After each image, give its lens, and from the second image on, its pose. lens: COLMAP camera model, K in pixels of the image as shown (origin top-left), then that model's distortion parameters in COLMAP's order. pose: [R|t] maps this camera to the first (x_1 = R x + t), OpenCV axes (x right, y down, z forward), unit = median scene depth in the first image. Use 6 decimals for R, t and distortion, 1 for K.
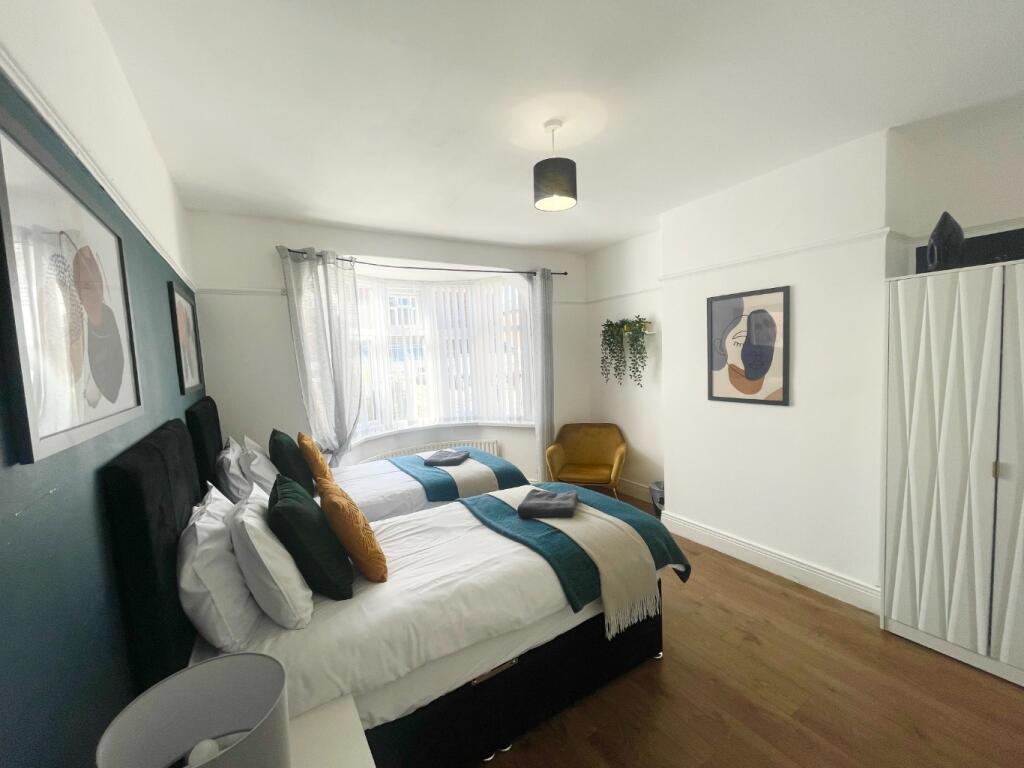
lens RADIAL K [[415.7, 0, 505.8], [0, 415.7, 385.7], [0, 0, 1]] dist [-0.002187, 0.001826]
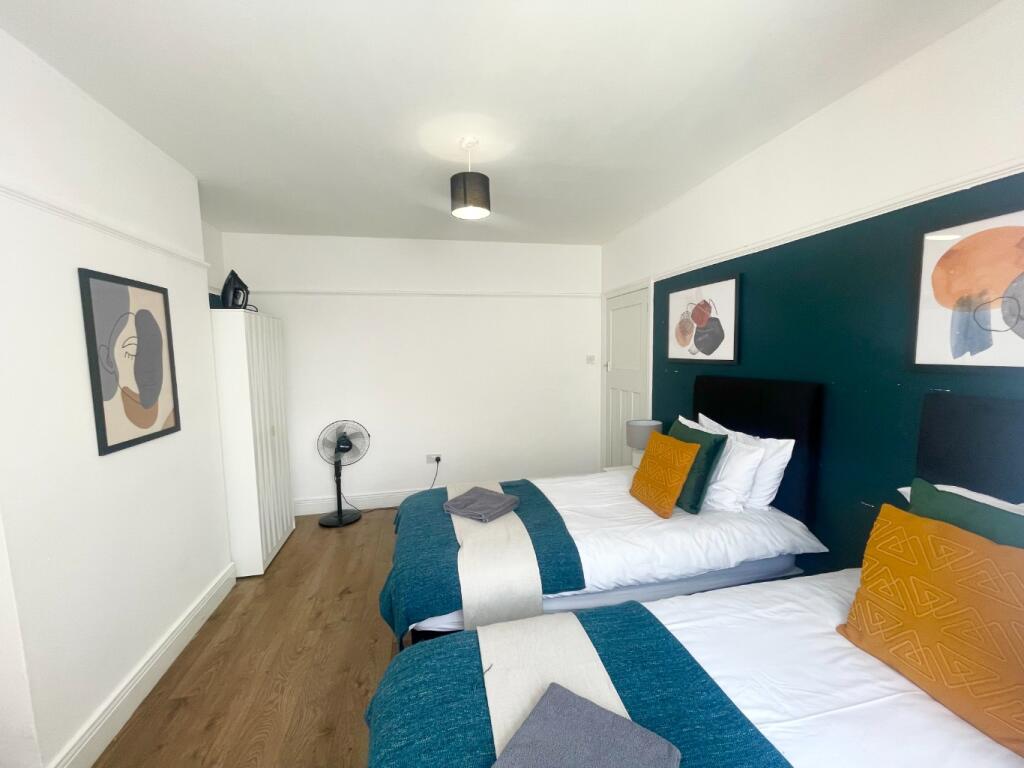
lens RADIAL K [[415.7, 0, 508.4], [0, 415.7, 384.0], [0, 0, 1]] dist [-0.002187, 0.001826]
pose [[-0.945248, 0.039705, 0.323930, -0.215171], [0.088853, 0.986386, 0.138374, -0.093052], [-0.314026, 0.159580, -0.935907, 1.422961]]
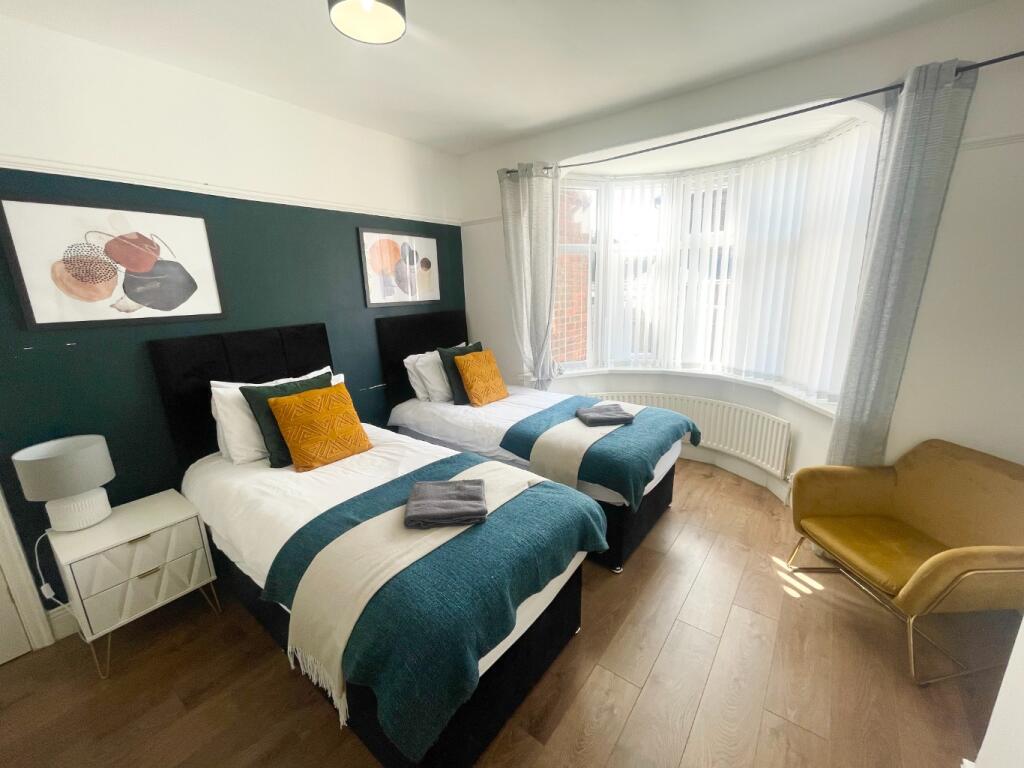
lens RADIAL K [[415.7, 0, 513.0], [0, 415.7, 383.5], [0, 0, 1]] dist [-0.002187, 0.001826]
pose [[0.359023, 0.248254, -0.899707, 0.571378], [-0.058958, 0.968084, 0.243594, -0.074470], [0.931465, -0.034411, 0.362201, 0.659712]]
